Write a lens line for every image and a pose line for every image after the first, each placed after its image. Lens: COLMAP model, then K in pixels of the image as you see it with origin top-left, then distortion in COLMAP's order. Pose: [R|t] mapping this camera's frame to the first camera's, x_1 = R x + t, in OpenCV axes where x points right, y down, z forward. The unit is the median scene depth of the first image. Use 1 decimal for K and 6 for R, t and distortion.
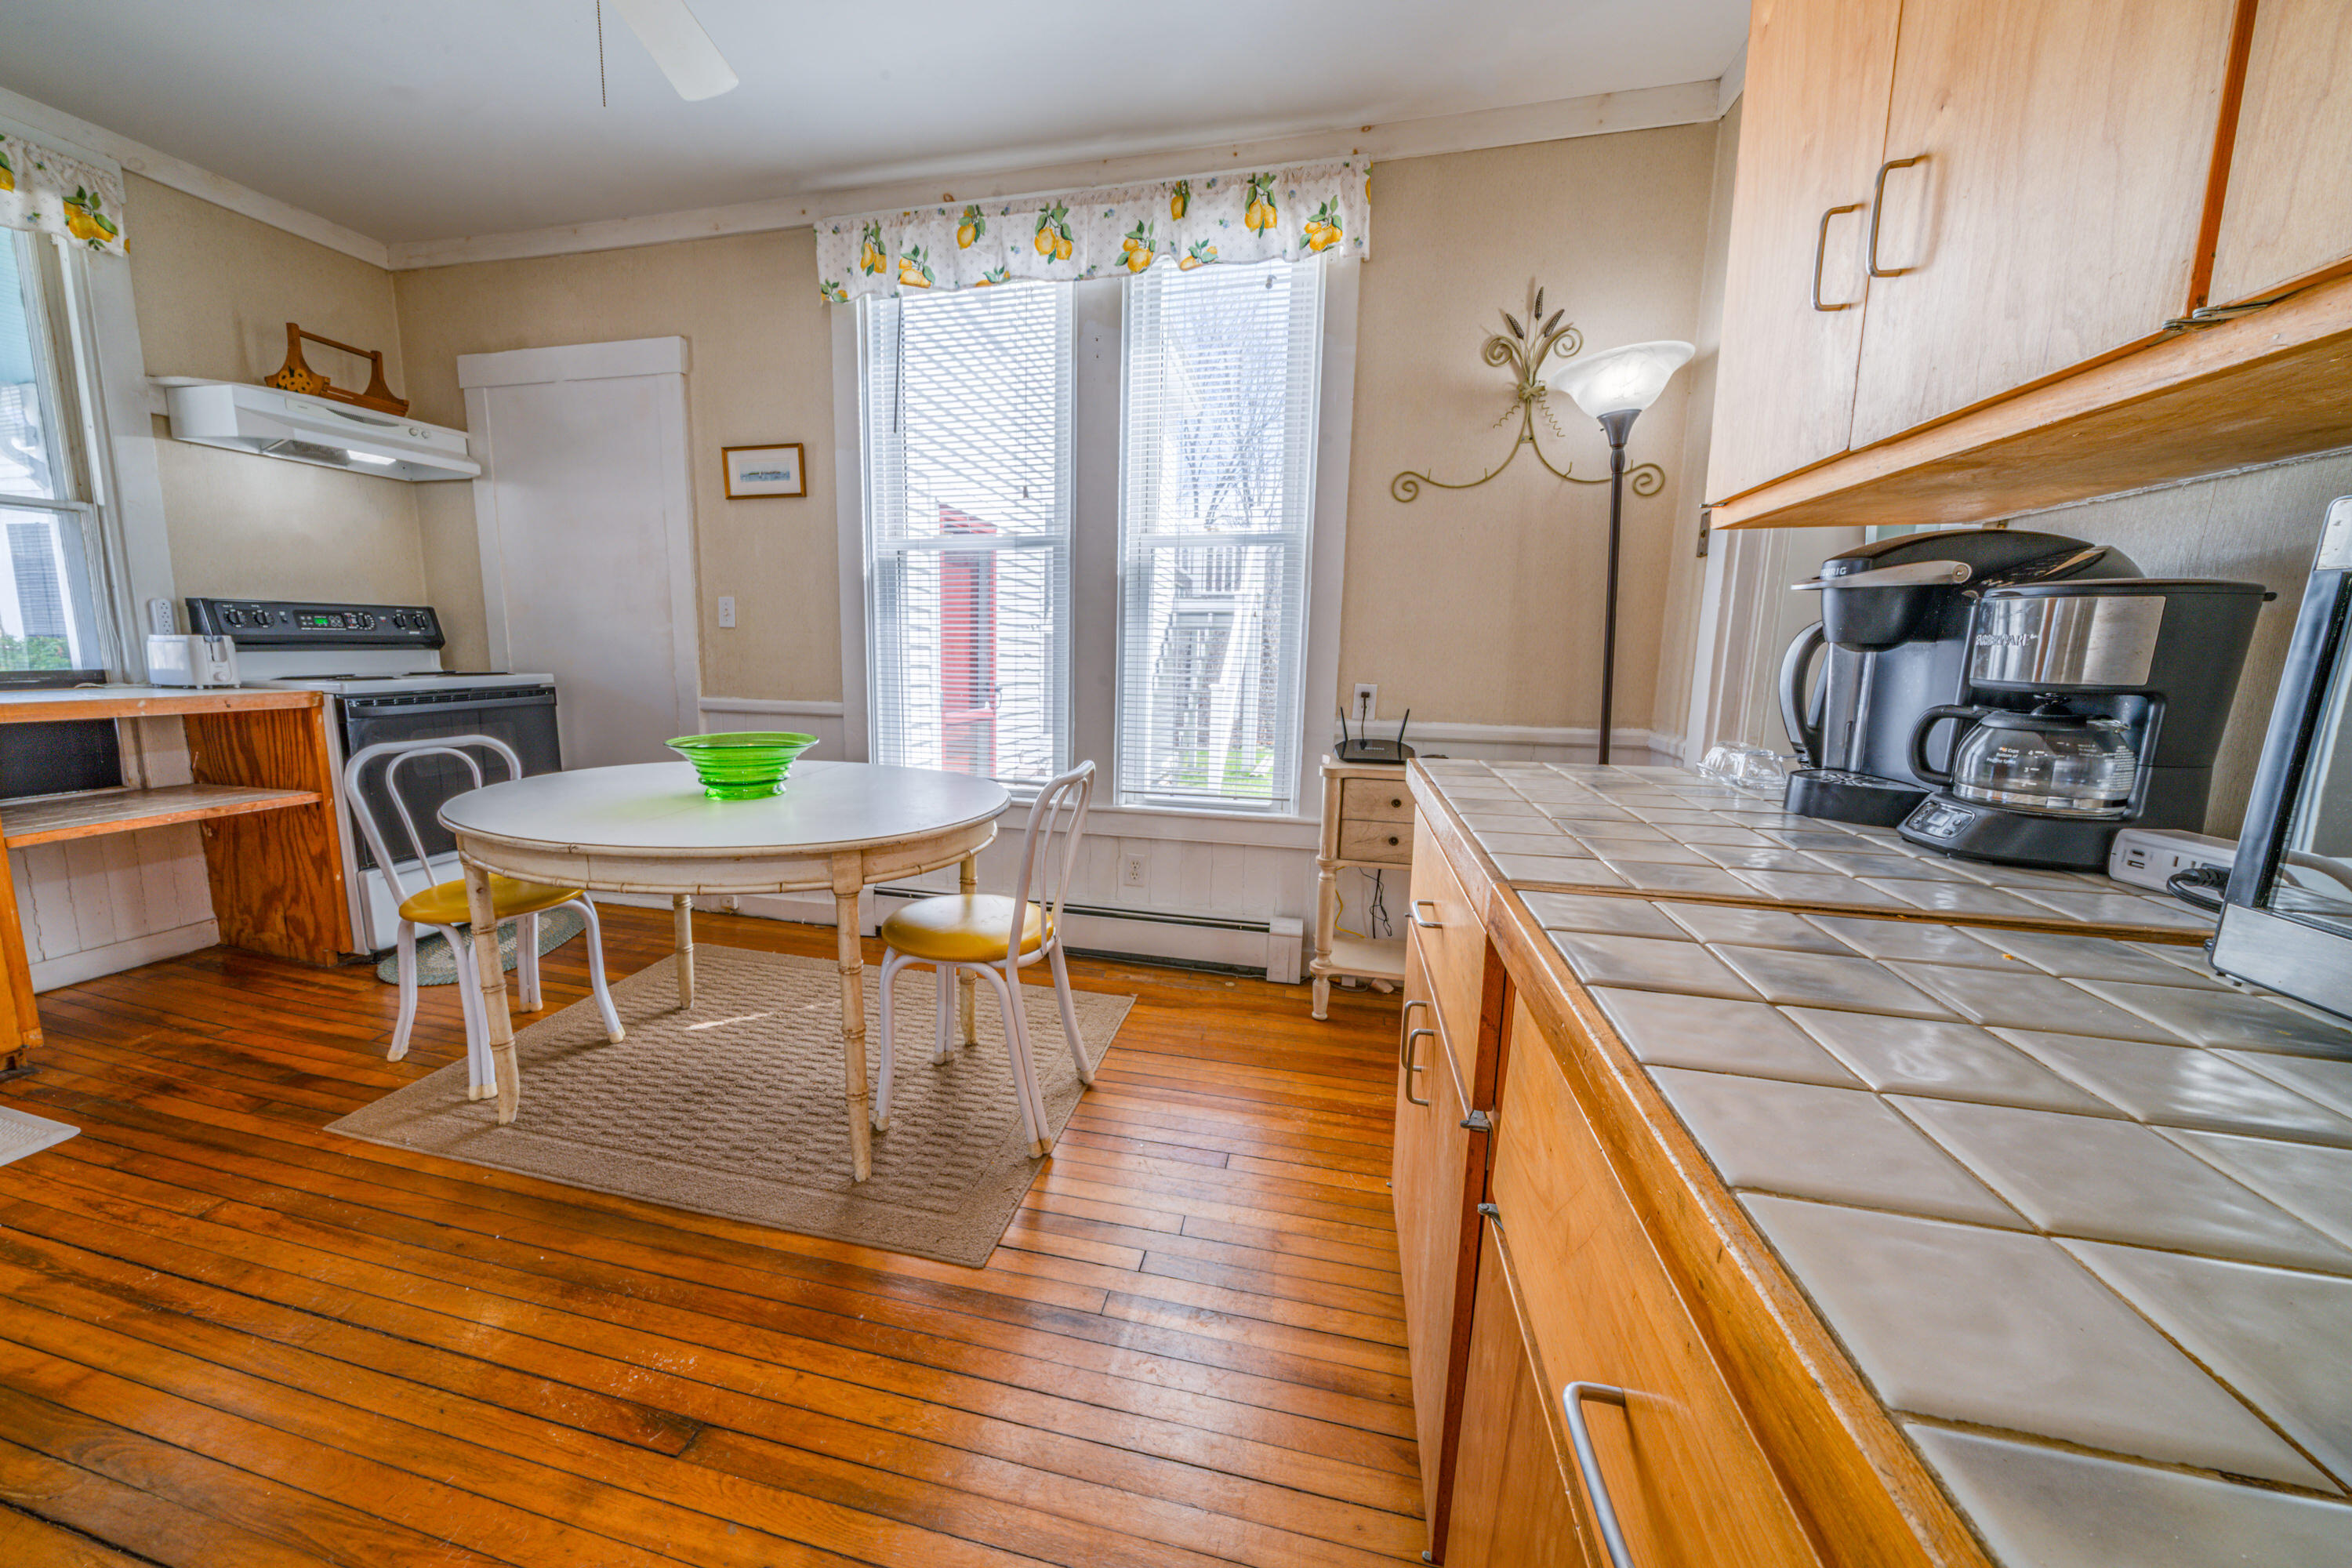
lens RADIAL K [[861.8, 0, 1109.2], [0, 861.8, 785.5], [0, 0, 1]] dist [-0.008263, 0.000045]
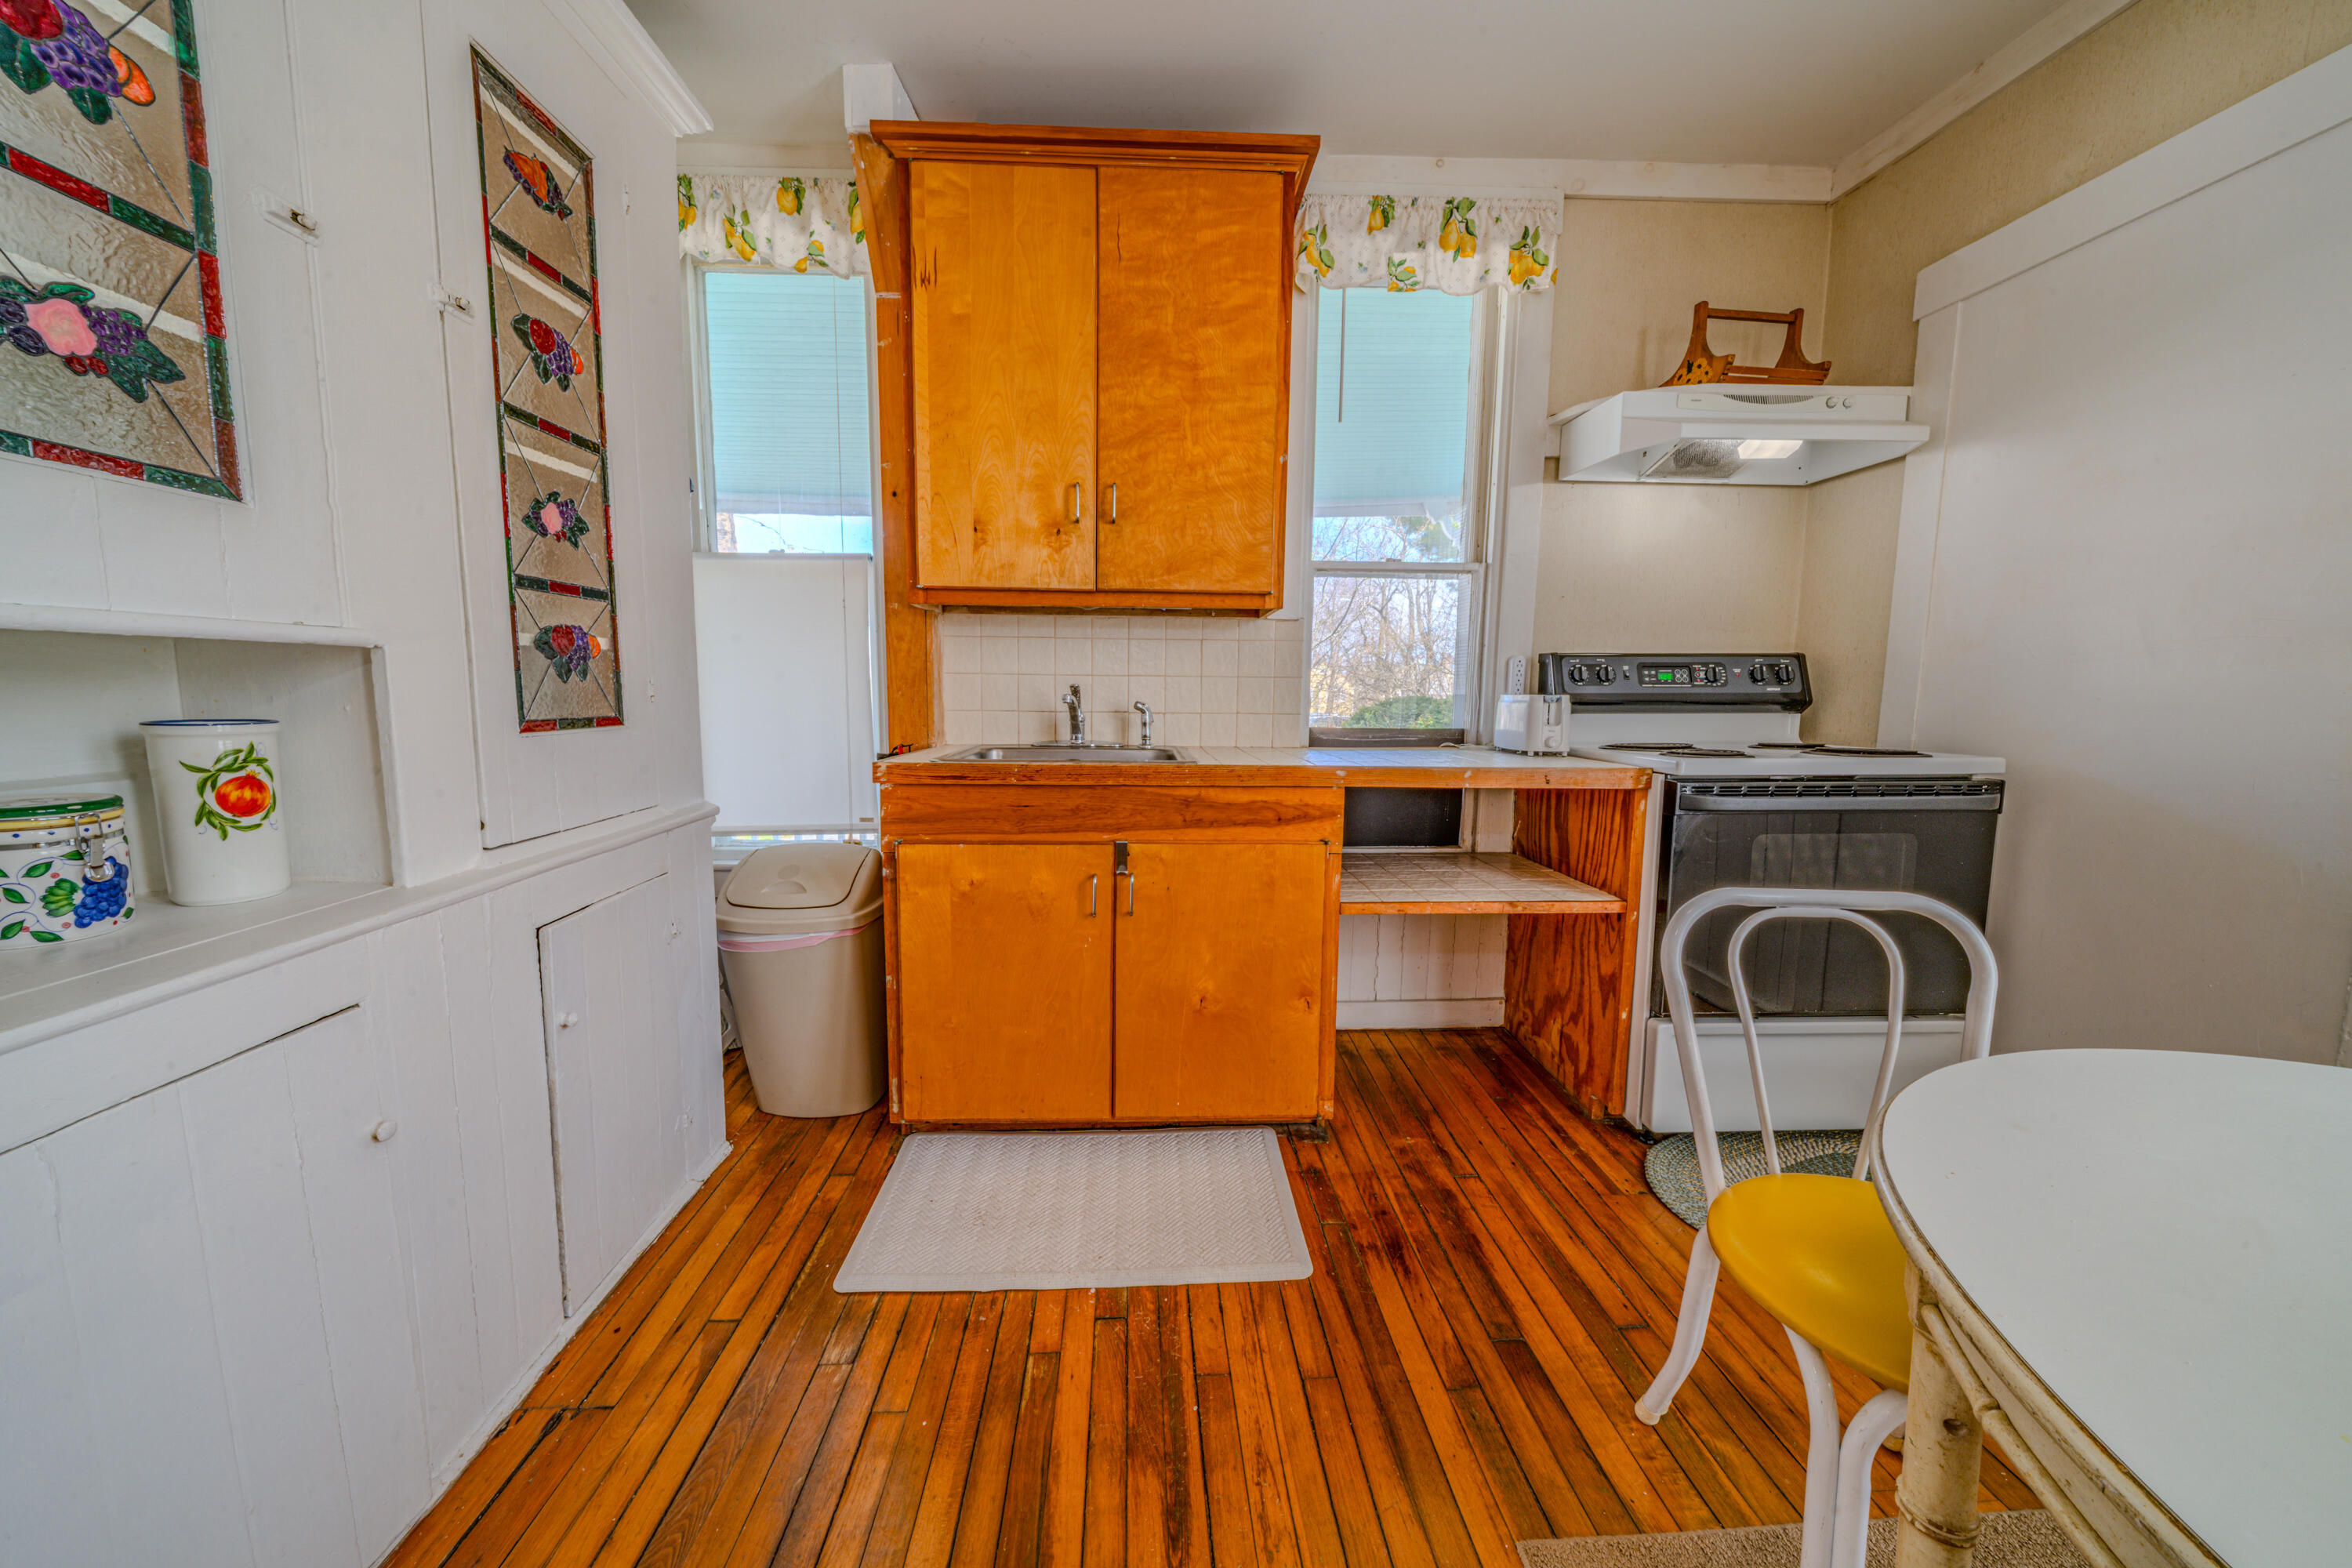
lens RADIAL K [[803.6, 0, 1176.0], [0, 803.6, 784.0], [0, 0, 1]] dist [-0.002343, 0.000022]
pose [[0.299135, 0.097598, -0.949206, -0.370379], [-0.154417, 0.986595, 0.052780, -0.068026], [0.941634, 0.130785, 0.310196, 0.385896]]
